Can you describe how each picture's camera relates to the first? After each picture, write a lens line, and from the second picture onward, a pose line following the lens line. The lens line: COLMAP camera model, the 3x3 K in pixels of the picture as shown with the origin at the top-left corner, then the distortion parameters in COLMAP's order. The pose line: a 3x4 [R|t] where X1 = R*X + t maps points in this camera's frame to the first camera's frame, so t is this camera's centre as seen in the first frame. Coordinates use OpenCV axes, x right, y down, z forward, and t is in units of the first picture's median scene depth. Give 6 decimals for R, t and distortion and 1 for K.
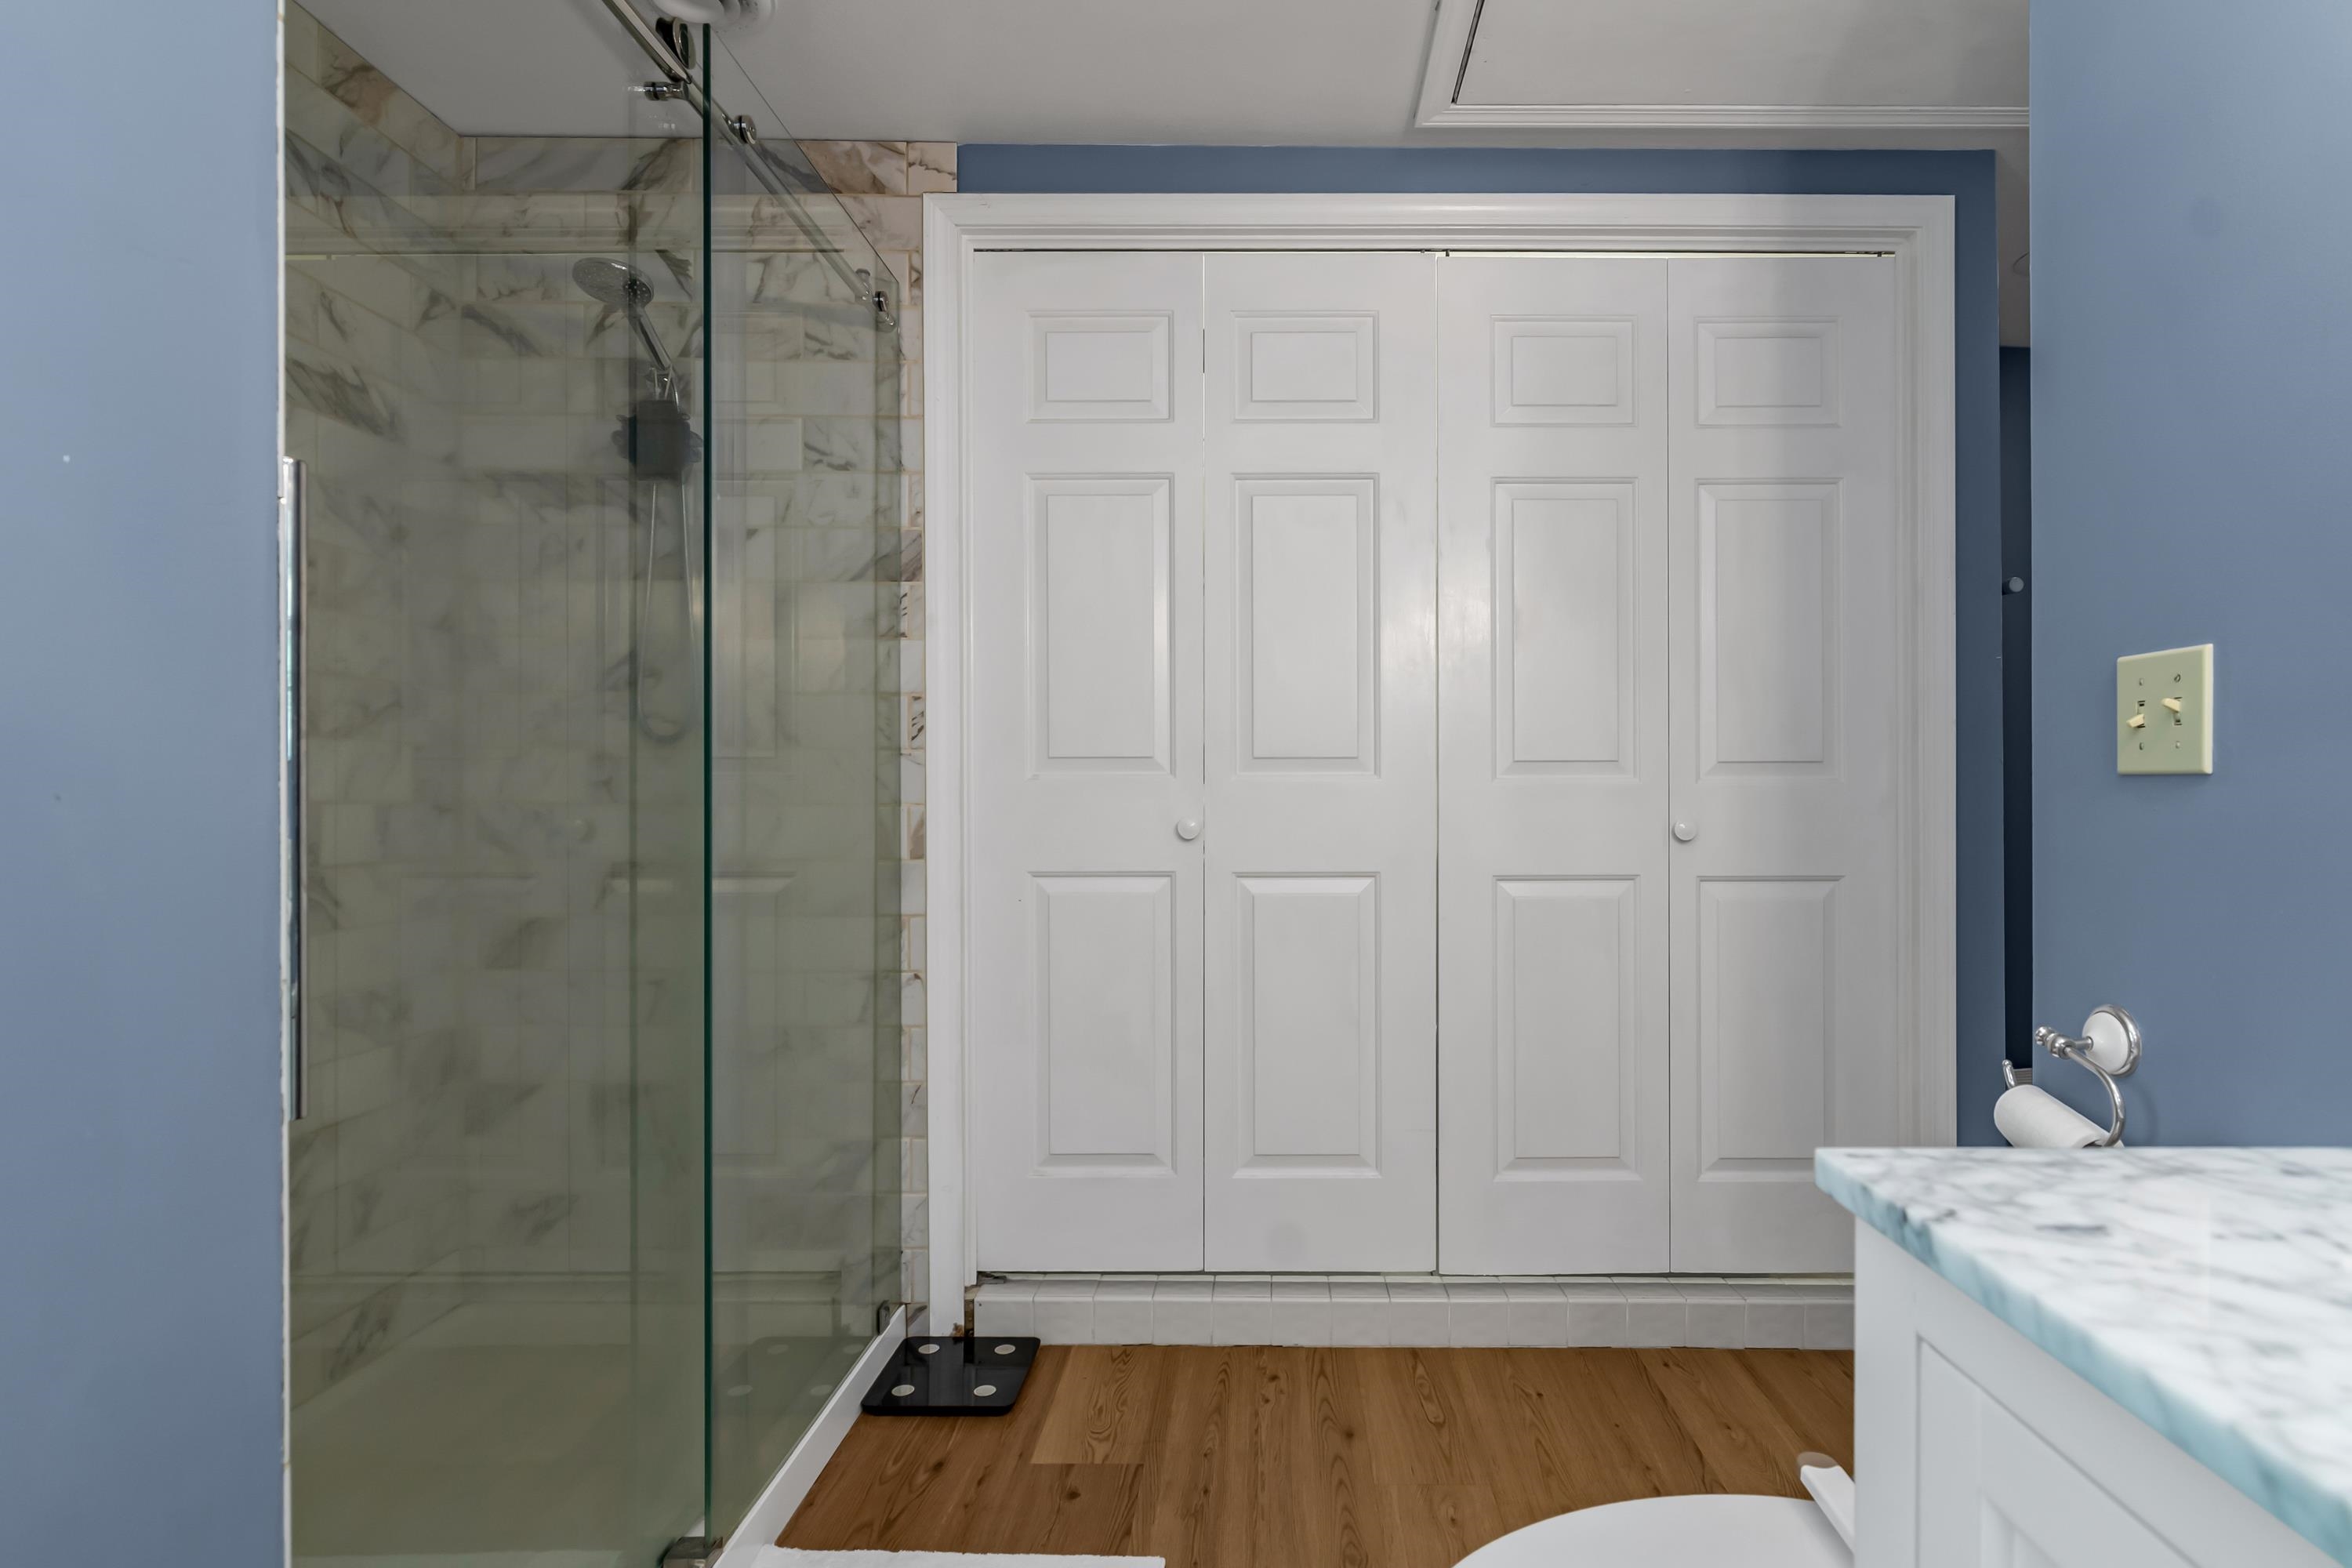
lens RADIAL K [[1107.2, 0, 1178.2], [0, 1107.2, 792.8], [0, 0, 1]] dist [-0.000161, -0.000031]
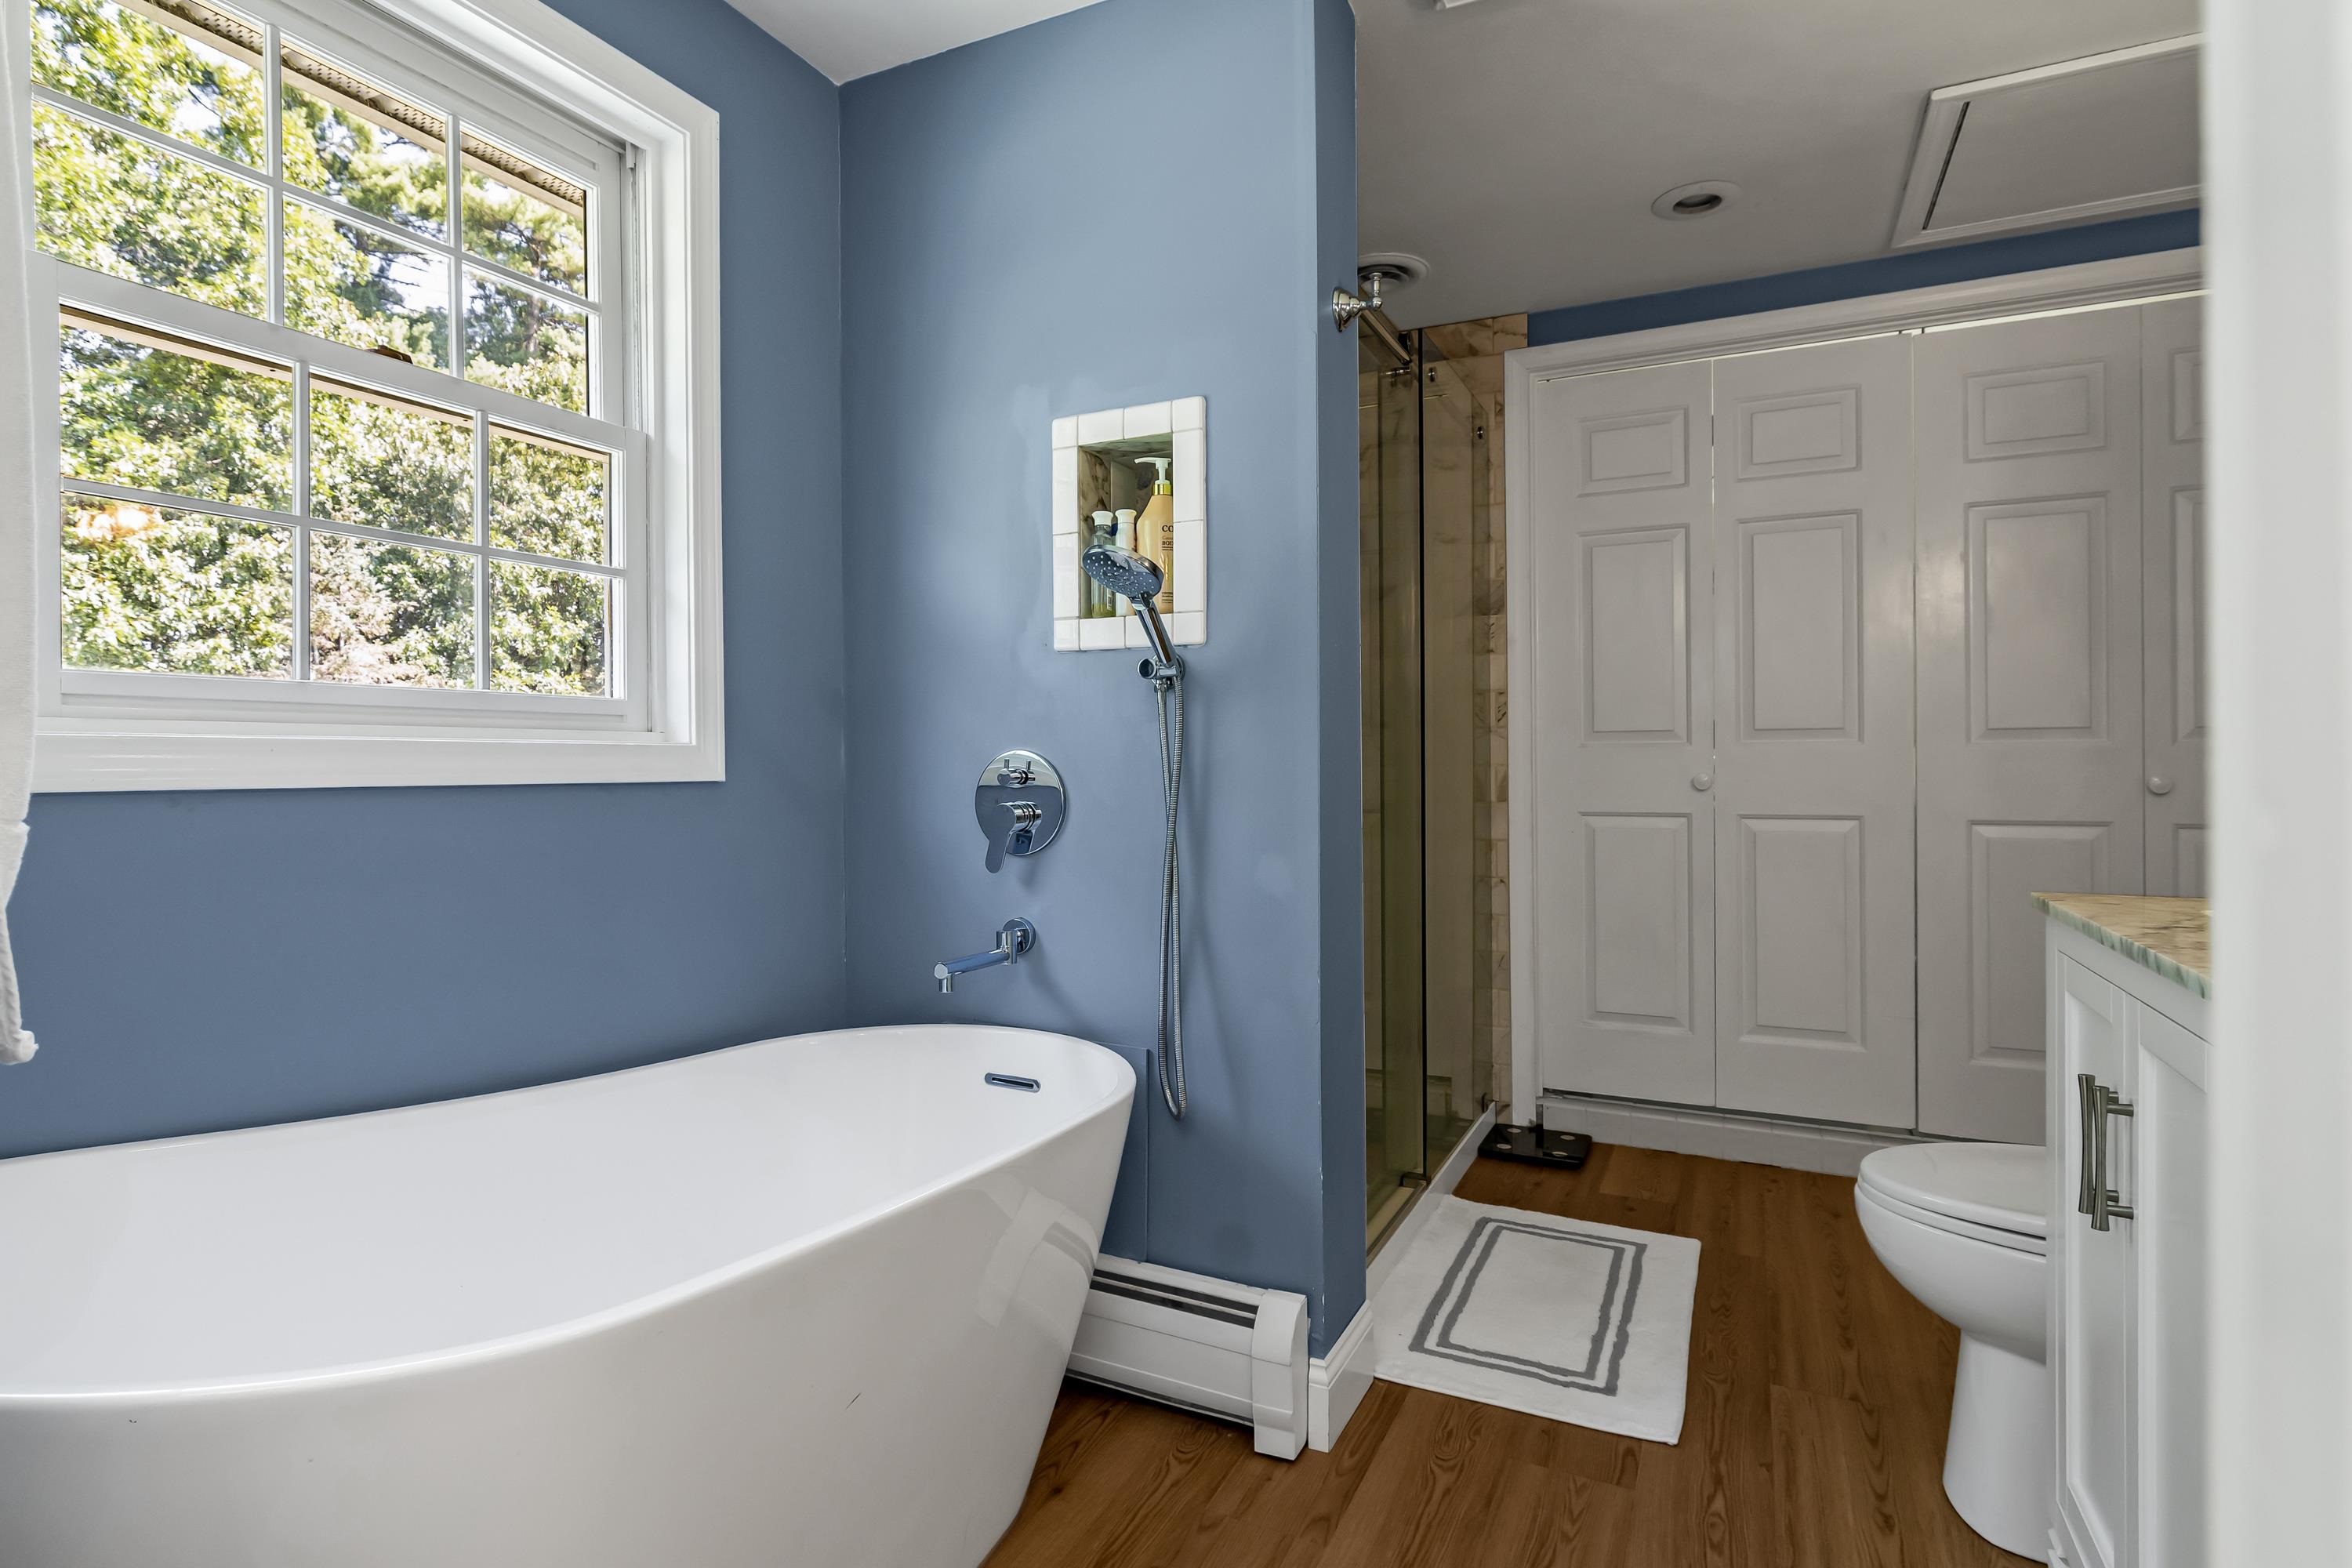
lens RADIAL K [[1143.4, 0, 1176.6], [0, 1143.4, 761.3], [0, 0, 1]] dist [0.002054, 0.000001]
pose [[0.928102, -0.004507, -0.372299, -0.069851], [0.006017, 0.999978, 0.002894, -0.001497], [0.372278, -0.004926, 0.928108, -0.579381]]
